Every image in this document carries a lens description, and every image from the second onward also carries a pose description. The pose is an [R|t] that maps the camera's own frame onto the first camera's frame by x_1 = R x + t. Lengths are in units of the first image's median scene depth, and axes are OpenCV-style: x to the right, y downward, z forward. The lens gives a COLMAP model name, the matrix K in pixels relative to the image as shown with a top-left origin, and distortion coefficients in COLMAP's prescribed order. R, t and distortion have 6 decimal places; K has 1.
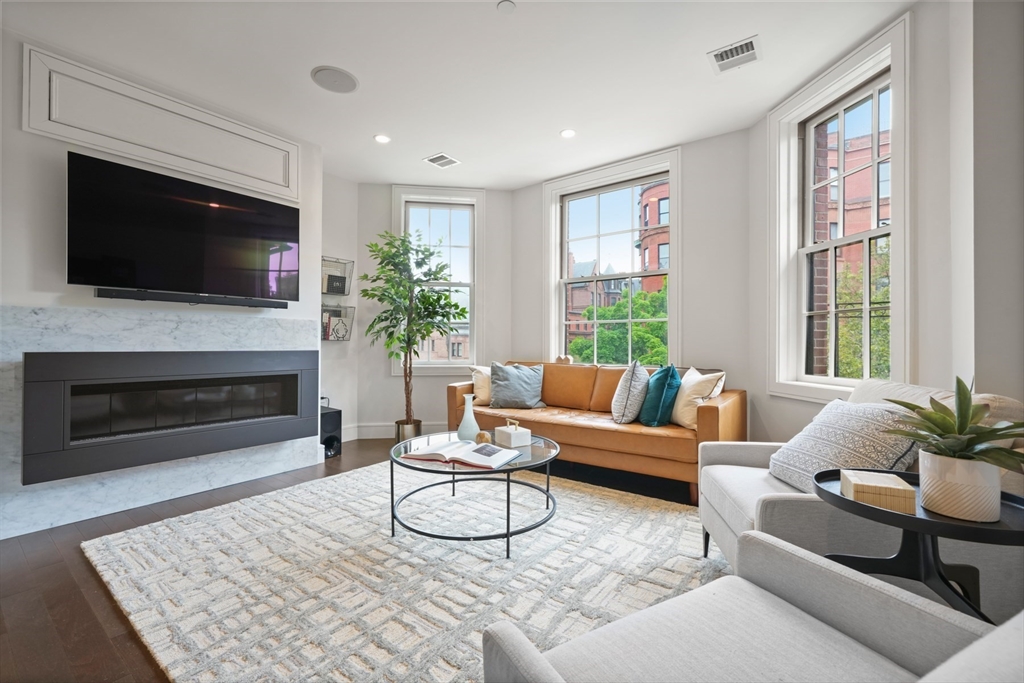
lens RADIAL K [[435.0, 0, 512.0], [0, 435.0, 341.5], [0, 0, 1]] dist [0.001740, 0.000133]
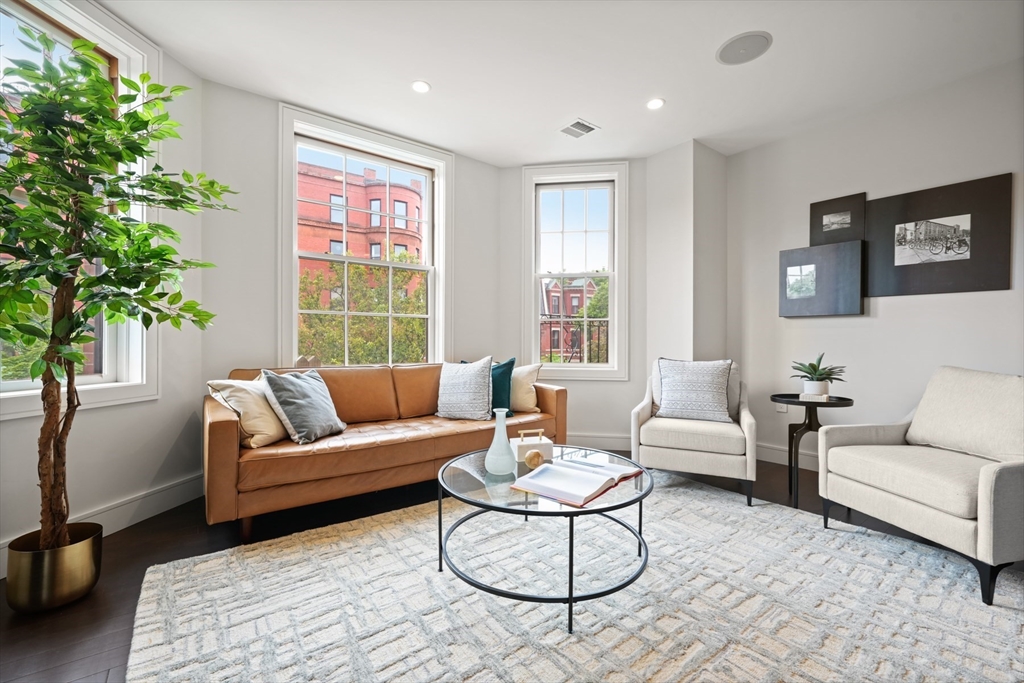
lens RADIAL K [[431.5, 0, 512.0], [0, 431.5, 341.5], [0, 0, 1]] dist [0.000337, 0.000118]
pose [[0.271061, -0.001748, 0.962561, -0.638070], [-0.007028, 0.999968, 0.003795, 0.003177], [-0.962537, -0.007794, 0.271040, 0.626875]]
